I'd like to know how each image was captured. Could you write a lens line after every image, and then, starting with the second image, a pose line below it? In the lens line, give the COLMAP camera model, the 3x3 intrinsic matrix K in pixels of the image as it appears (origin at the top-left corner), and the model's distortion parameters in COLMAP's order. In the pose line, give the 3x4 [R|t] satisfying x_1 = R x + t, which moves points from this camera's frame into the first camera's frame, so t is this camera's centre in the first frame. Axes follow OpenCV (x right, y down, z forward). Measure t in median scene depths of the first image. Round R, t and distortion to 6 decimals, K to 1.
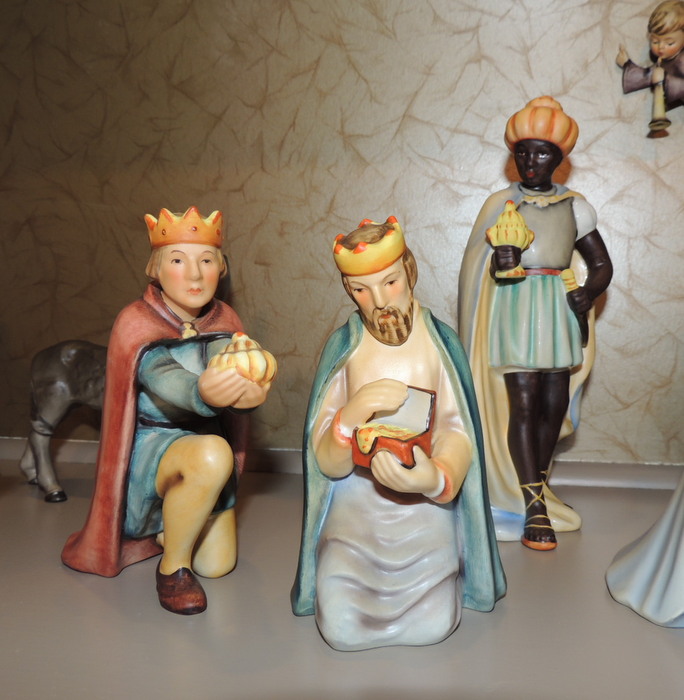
lens RADIAL K [[737.8, 0, 342.0], [0, 737.8, 350.0], [0, 0, 1]] dist [-0.070615, -0.000111]
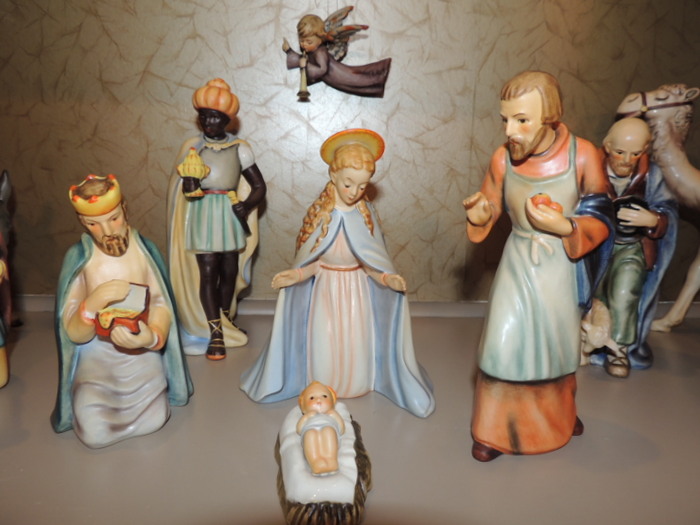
lens RADIAL K [[542.2, 0, 350.0], [0, 542.2, 262.5], [0, 0, 1]] dist [-0.036806, -0.005459]
pose [[0.957547, -0.020229, 0.287566, 0.164457], [-0.017232, 0.991735, 0.127142, -0.085720], [-0.287761, -0.126700, 0.949284, -0.185891]]
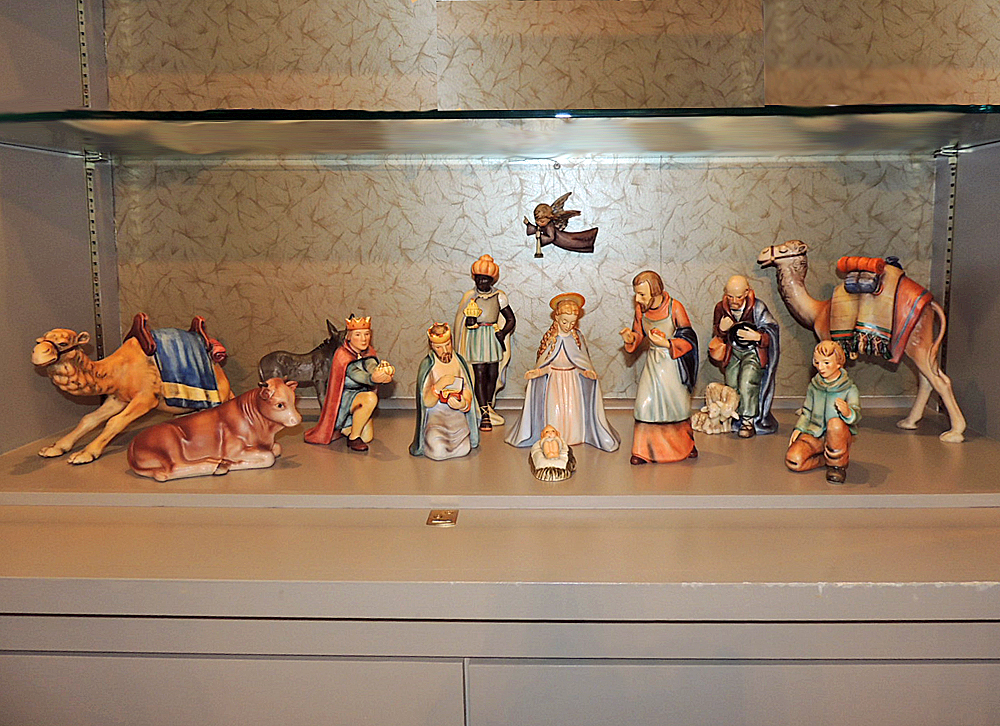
lens RADIAL K [[916.0, 0, 500.0], [0, 916.0, 363.0], [0, 0, 1]] dist [0.016616, 0.007553]
pose [[0.985474, -0.029466, 0.167252, -0.172115], [0.014284, 0.995725, 0.091259, -0.208335], [-0.169226, -0.087544, 0.981681, -1.711844]]
